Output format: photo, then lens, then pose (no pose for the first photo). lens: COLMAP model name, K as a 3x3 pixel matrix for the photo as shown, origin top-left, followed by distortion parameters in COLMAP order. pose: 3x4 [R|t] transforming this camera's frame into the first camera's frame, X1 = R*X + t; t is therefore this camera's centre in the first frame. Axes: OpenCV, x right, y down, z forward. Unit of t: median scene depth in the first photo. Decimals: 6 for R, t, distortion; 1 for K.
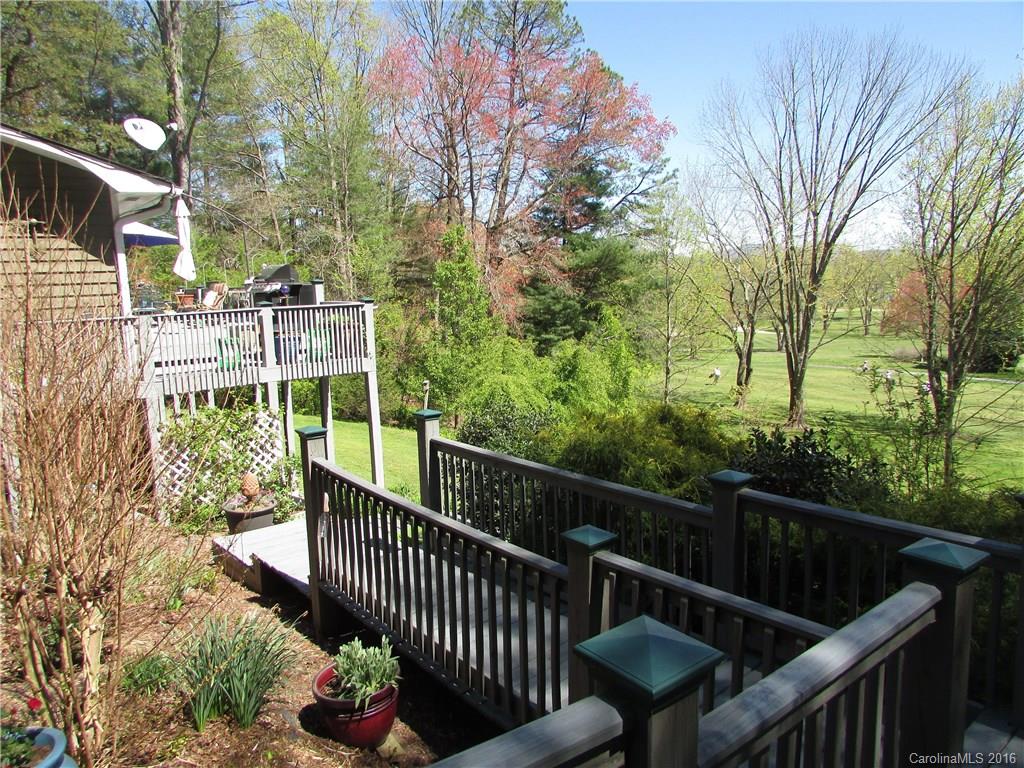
lens RADIAL K [[734.6, 0, 512.5], [0, 734.6, 385.7], [0, 0, 1]] dist [-0.008091, 0.000373]
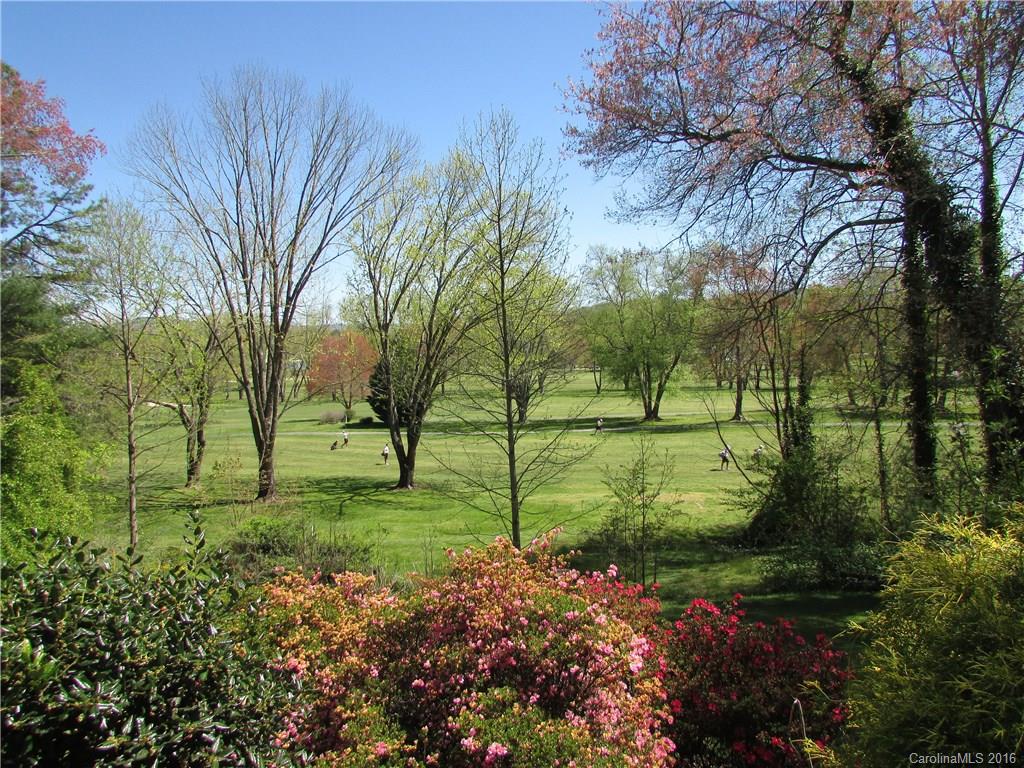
lens RADIAL K [[734.6, 0, 509.8], [0, 734.6, 383.2], [0, 0, 1]] dist [-0.008091, 0.000373]
pose [[0.722220, -0.031573, 0.690943, -0.015414], [0.101046, 0.993056, -0.060242, -0.002202], [-0.684243, 0.113325, 0.720395, 0.139075]]
